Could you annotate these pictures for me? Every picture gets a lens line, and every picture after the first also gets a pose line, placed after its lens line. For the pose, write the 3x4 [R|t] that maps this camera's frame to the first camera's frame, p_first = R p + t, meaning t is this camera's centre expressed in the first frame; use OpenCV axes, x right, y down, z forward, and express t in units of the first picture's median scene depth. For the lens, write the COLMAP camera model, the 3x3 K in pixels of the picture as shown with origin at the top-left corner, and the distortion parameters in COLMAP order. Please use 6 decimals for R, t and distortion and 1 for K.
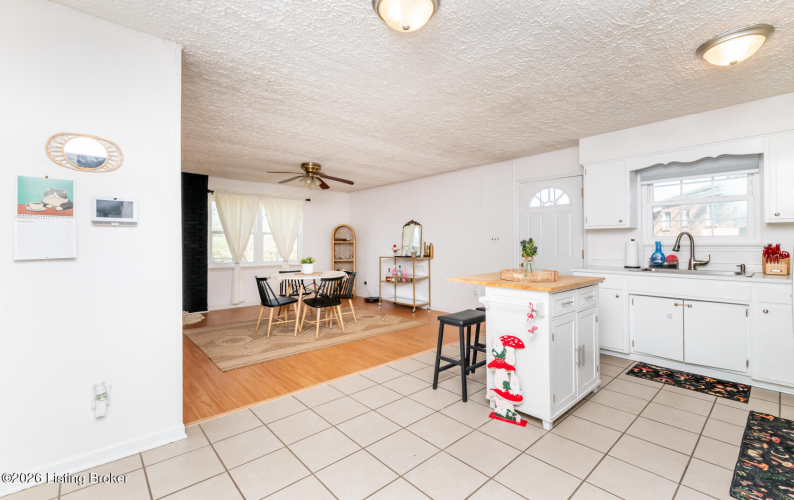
lens RADIAL K [[348.0, 0, 399.4], [0, 348.0, 244.7], [0, 0, 1]] dist [0.001178, 0.000034]
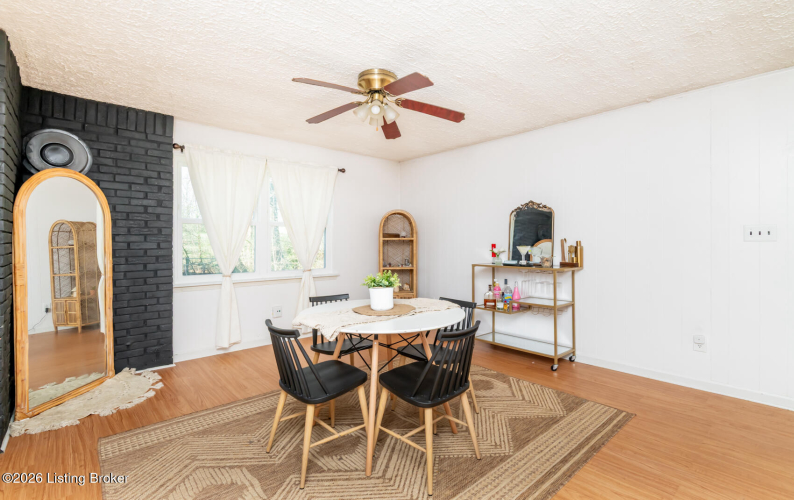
lens RADIAL K [[376.3, 0, 395.4], [0, 376.3, 249.9], [0, 0, 1]] dist [0.000893, -0.000044]
pose [[0.999704, 0.003943, -0.024018, -0.180643], [-0.003523, 0.999840, 0.017528, -0.000632], [0.024083, -0.017438, 0.999558, 0.403078]]
